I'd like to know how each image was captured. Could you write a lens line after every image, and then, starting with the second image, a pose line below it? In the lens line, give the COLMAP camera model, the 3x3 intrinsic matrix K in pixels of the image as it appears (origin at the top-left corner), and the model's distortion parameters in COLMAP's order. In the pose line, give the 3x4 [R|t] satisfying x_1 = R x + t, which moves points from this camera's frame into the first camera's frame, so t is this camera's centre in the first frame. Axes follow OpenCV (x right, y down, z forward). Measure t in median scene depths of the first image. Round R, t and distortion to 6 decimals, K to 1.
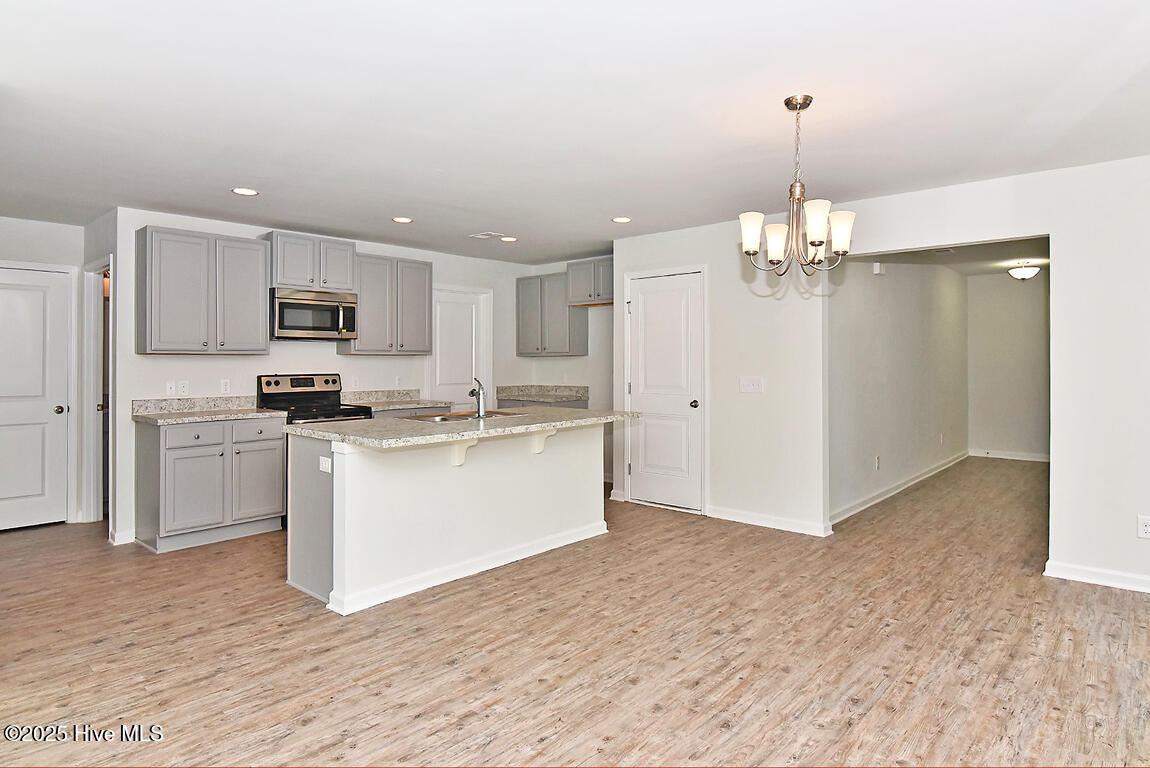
lens RADIAL K [[671.2, 0, 551.5], [0, 671.2, 361.0], [0, 0, 1]] dist [-0.028999, 0.000096]
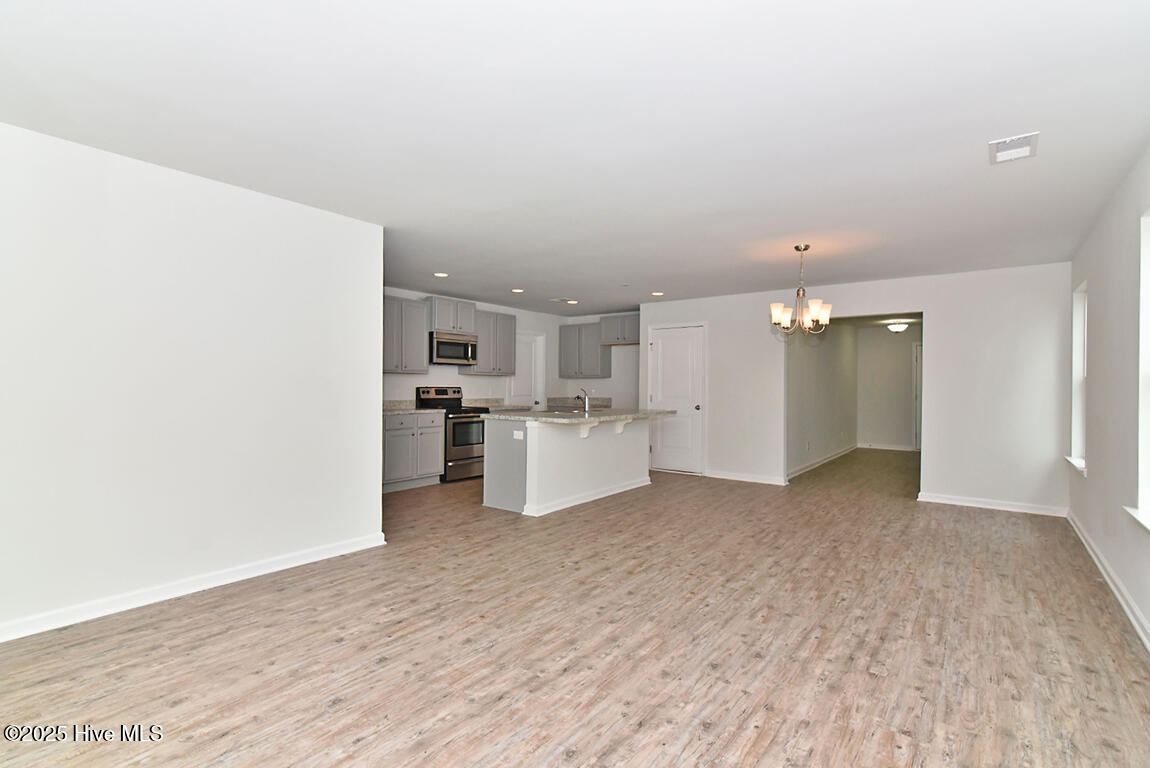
lens RADIAL K [[531.8, 0, 517.5], [0, 531.8, 384.2], [0, 0, 1]] dist [-0.015752, 0.000460]
pose [[0.999776, 0.012951, 0.016753, -0.341935], [-0.012924, 0.999915, -0.001741, 0.021855], [-0.016774, 0.001524, 0.999858, -0.386213]]
